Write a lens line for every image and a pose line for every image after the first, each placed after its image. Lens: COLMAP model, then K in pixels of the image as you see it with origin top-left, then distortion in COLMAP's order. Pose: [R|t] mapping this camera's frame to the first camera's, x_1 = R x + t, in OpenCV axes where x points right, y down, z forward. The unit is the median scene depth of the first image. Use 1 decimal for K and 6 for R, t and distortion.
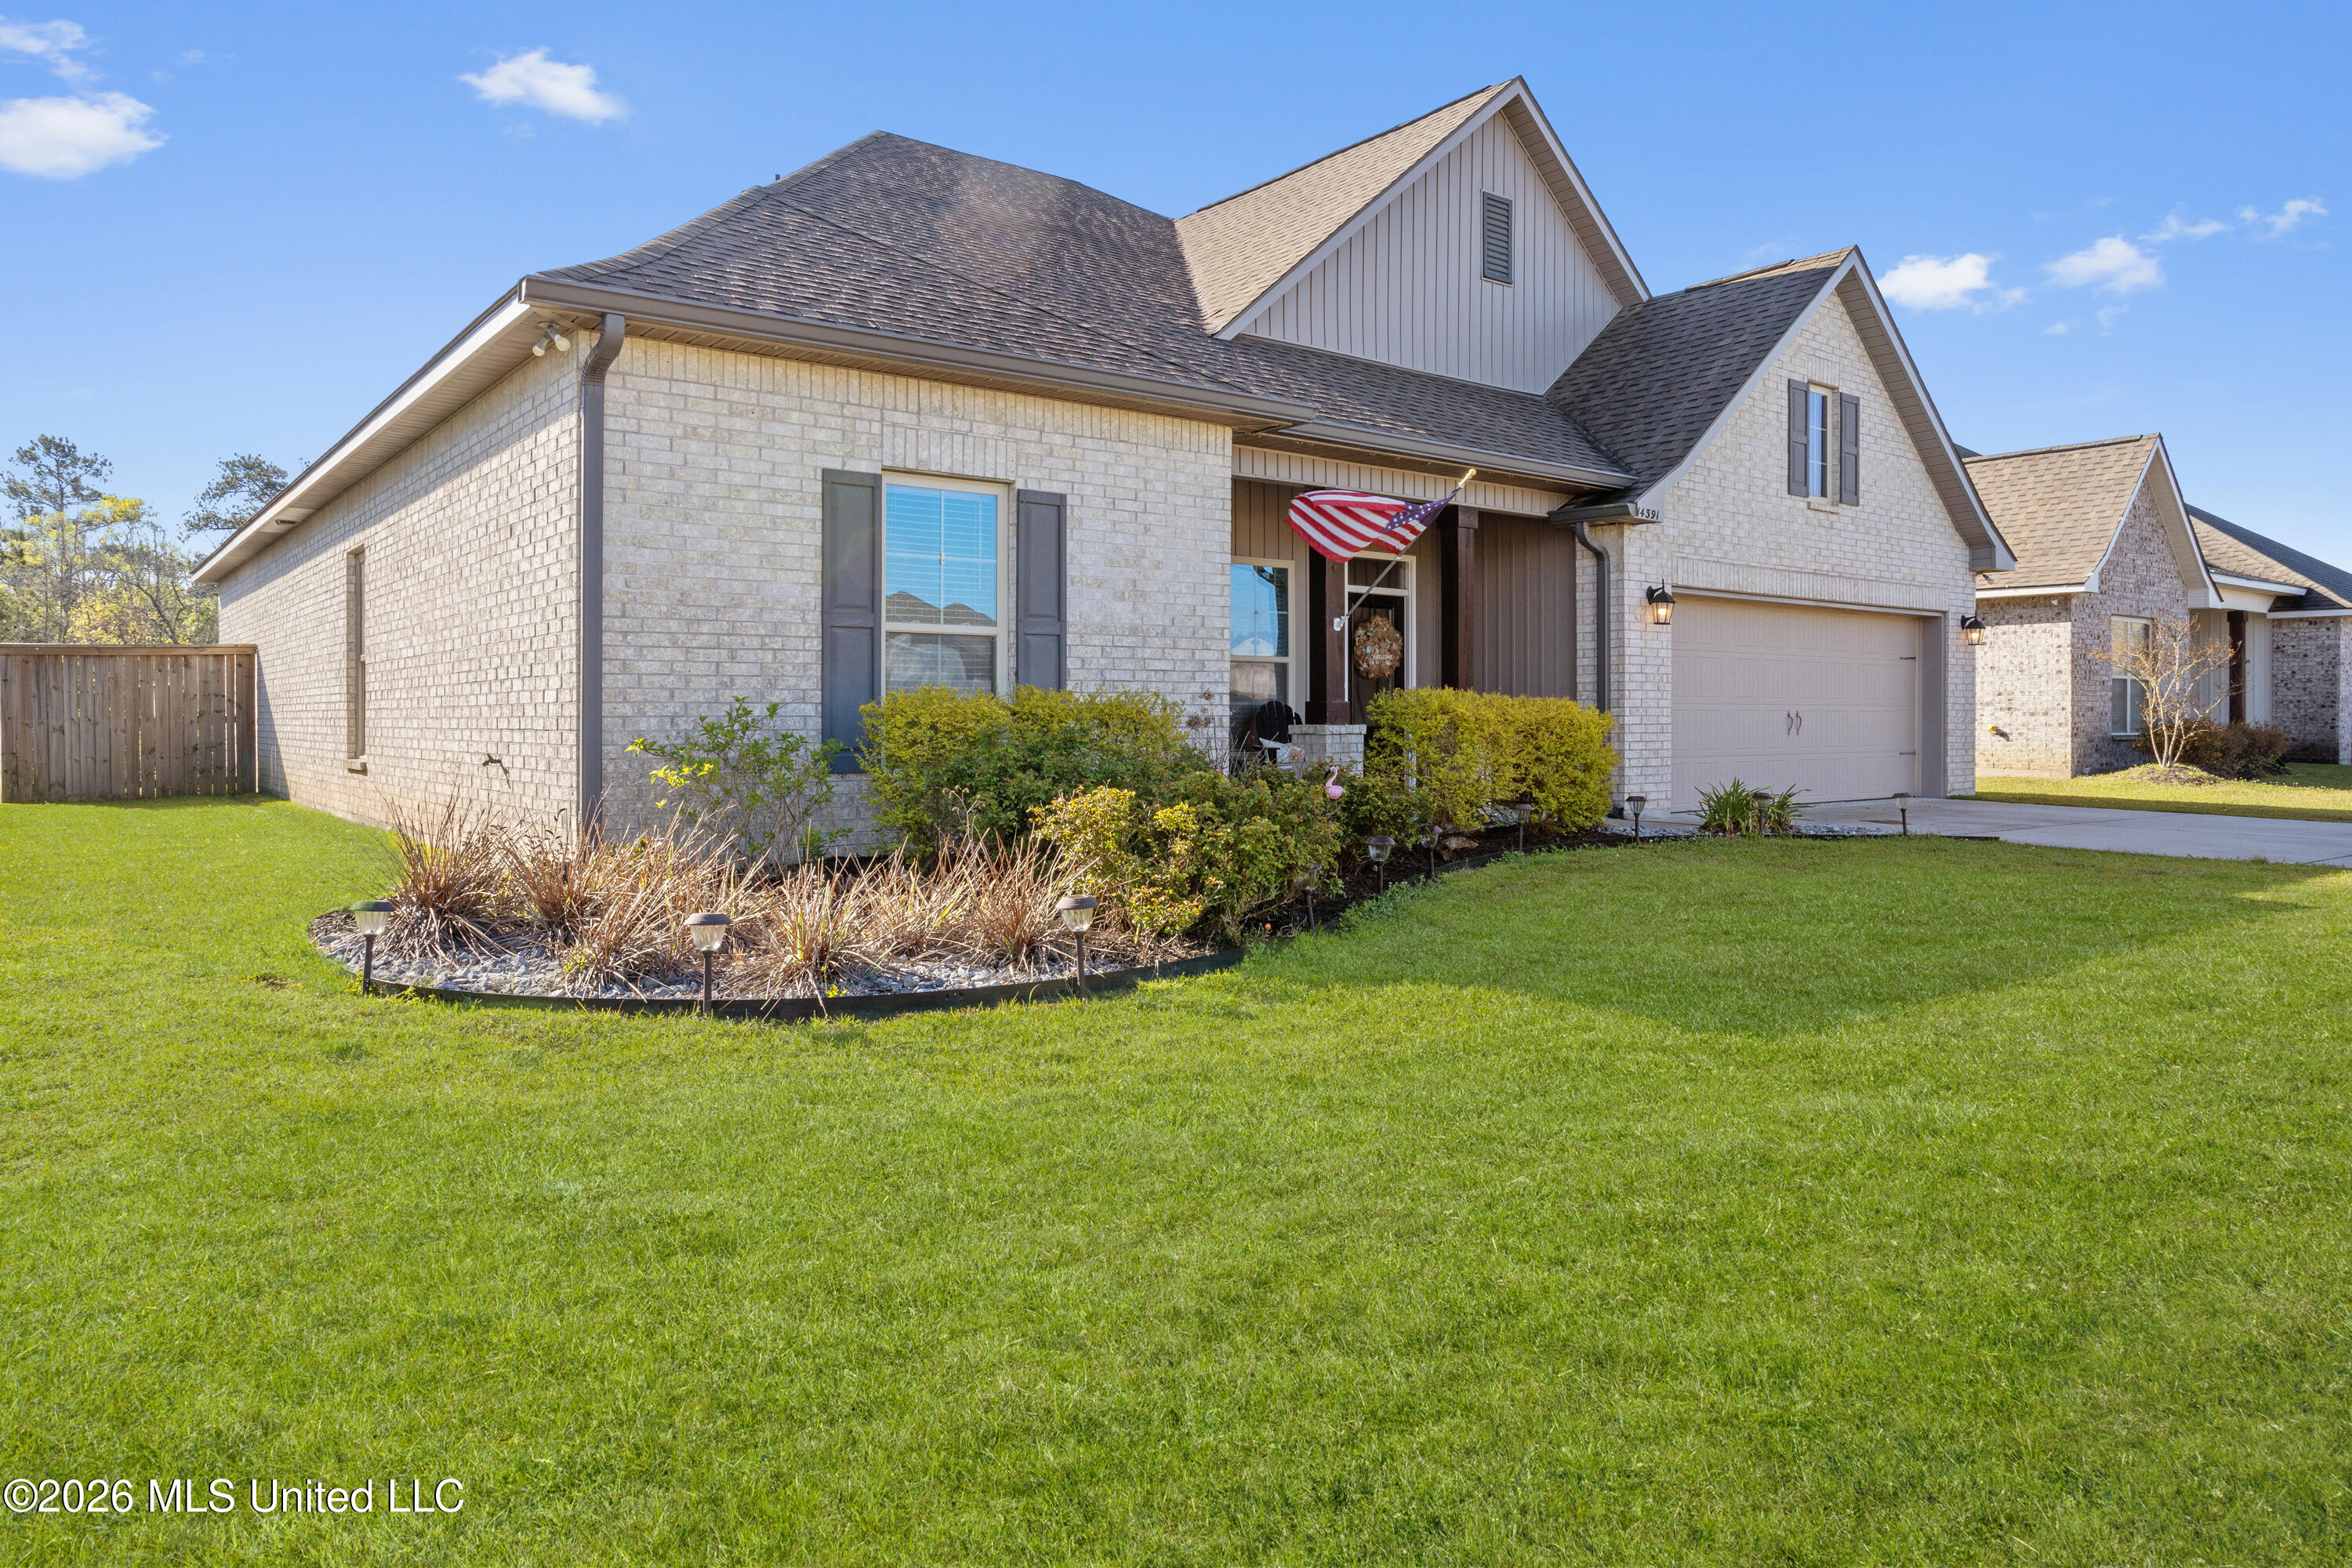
lens RADIAL K [[1479.2, 0, 1175.0], [0, 1479.2, 733.4], [0, 0, 1]] dist [-0.034108, 0.000930]
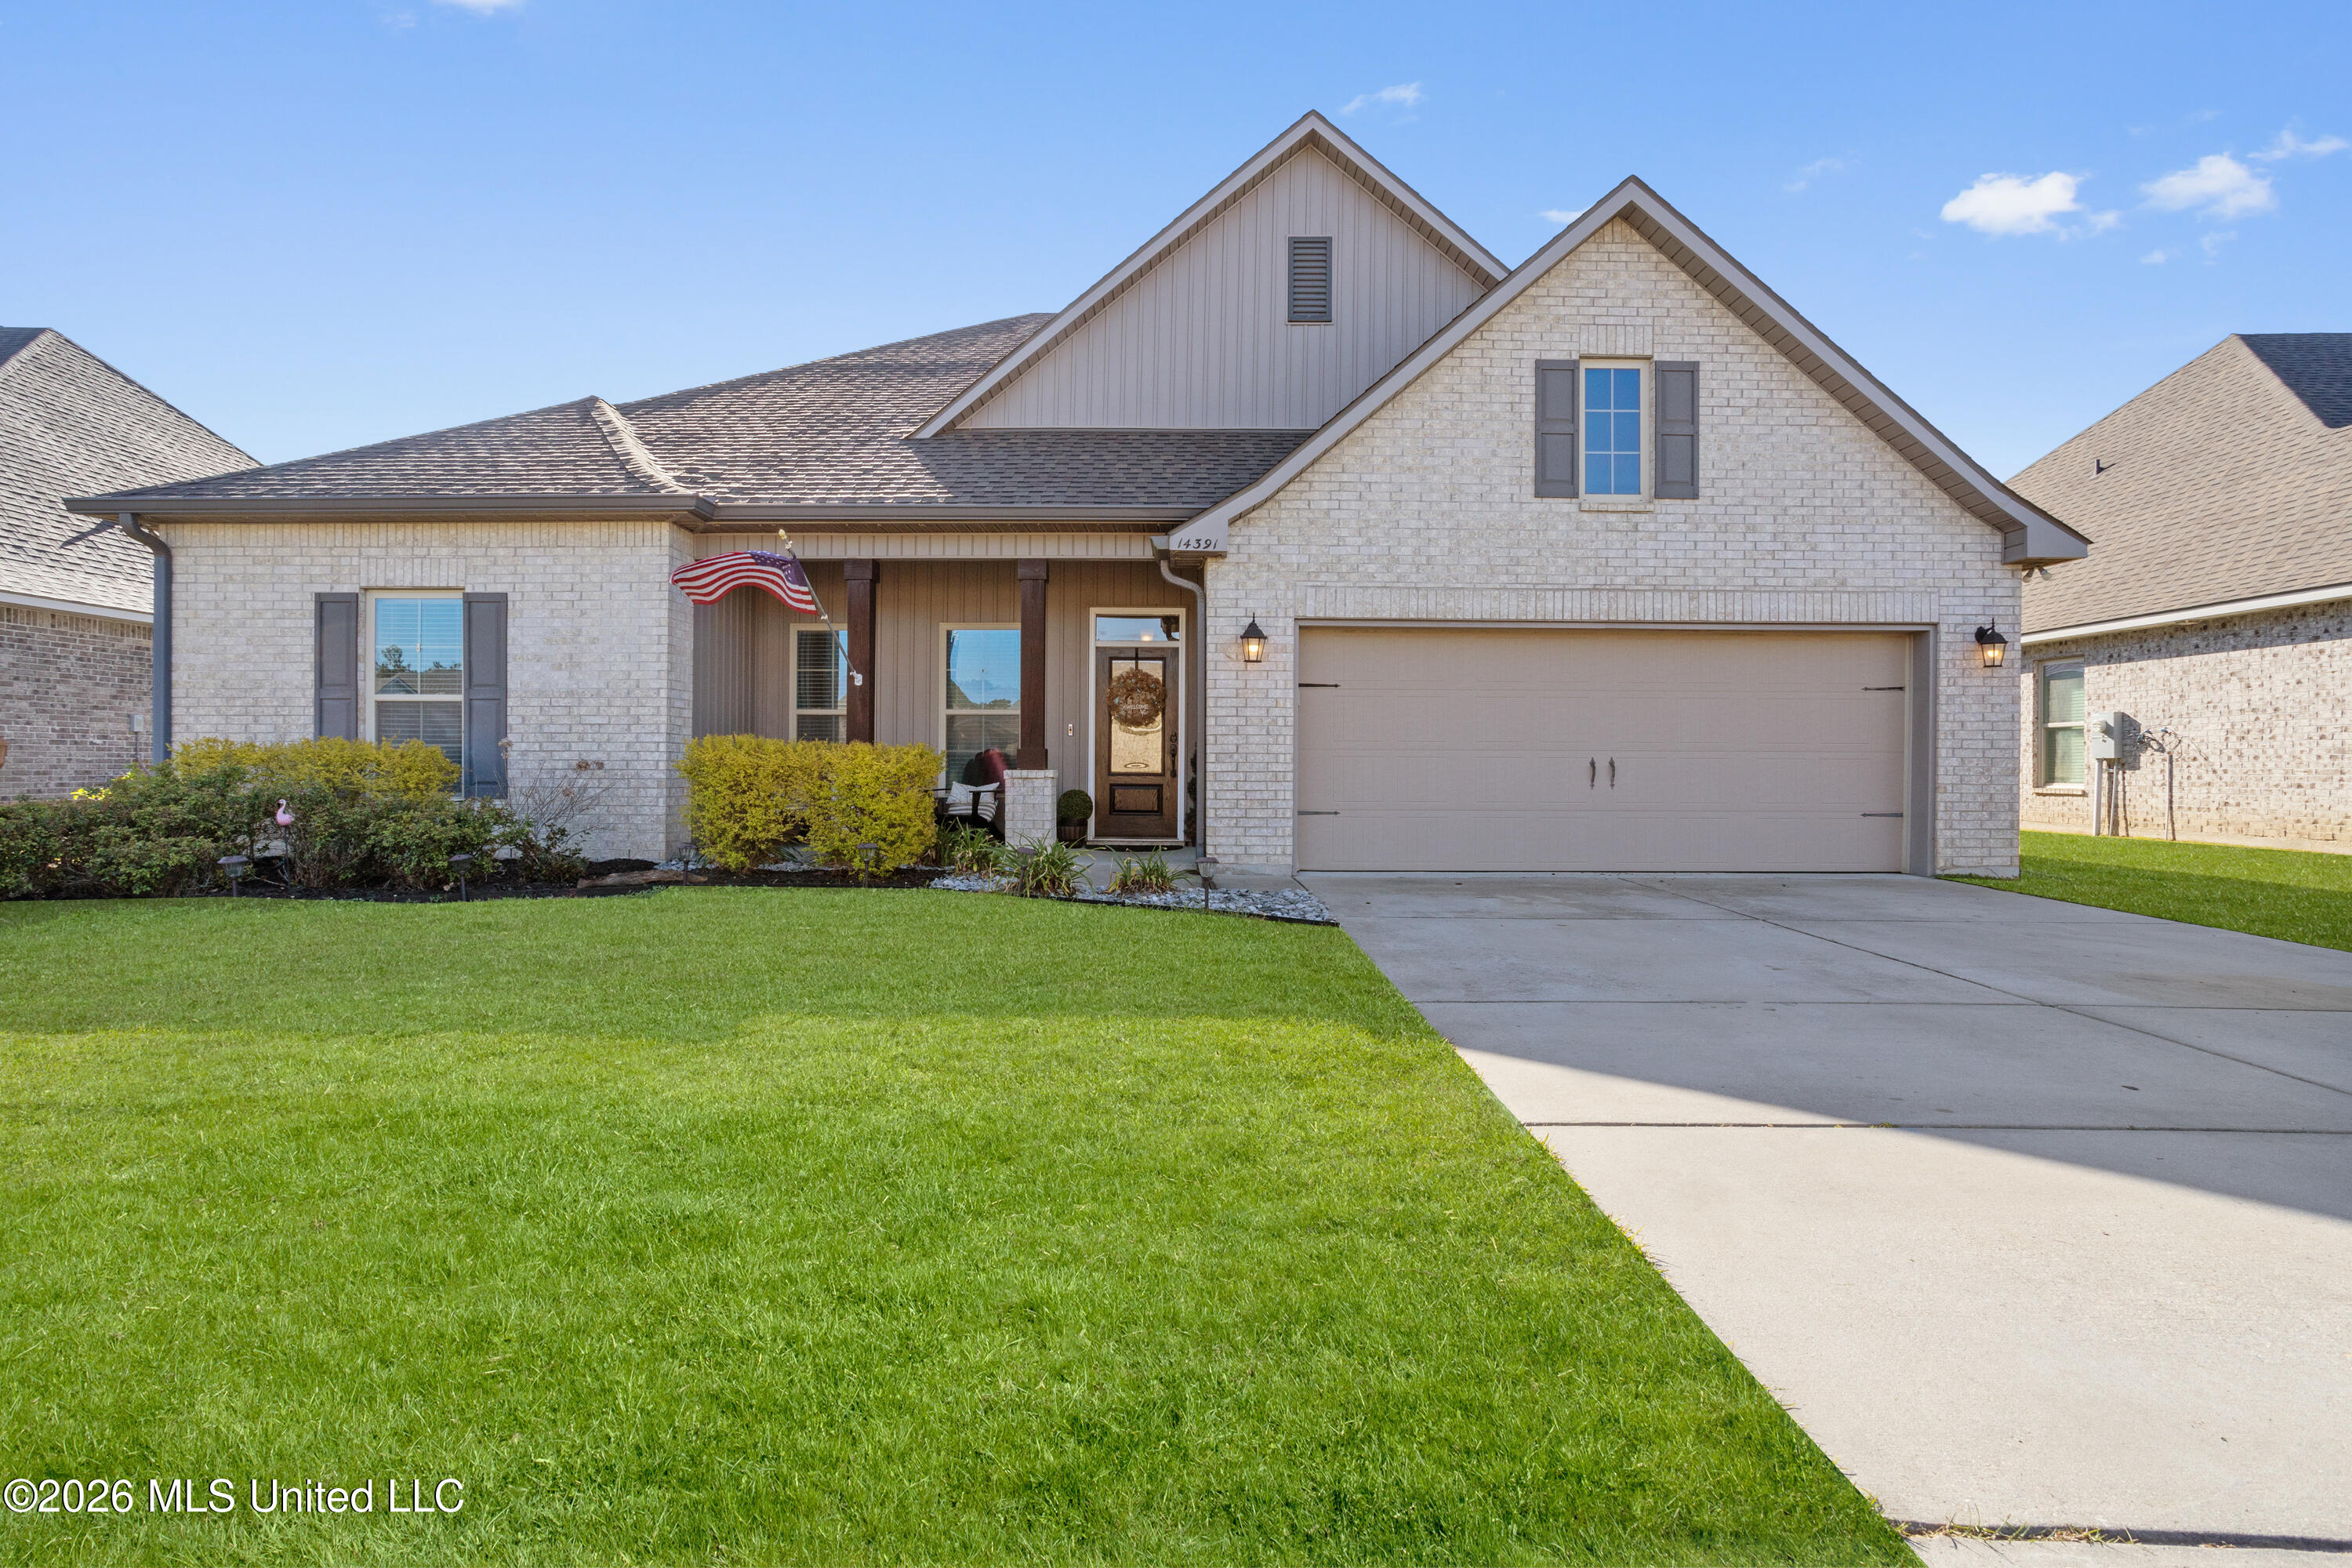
lens RADIAL K [[1155.8, 0, 1171.5], [0, 1155.8, 772.4], [0, 0, 1]] dist [-0.052624, 0.039681]
pose [[0.785455, 0.004741, -0.618901, 1.031764], [-0.011401, 0.999912, -0.006810, -0.000503], [0.618814, 0.012405, 0.785440, 0.570700]]
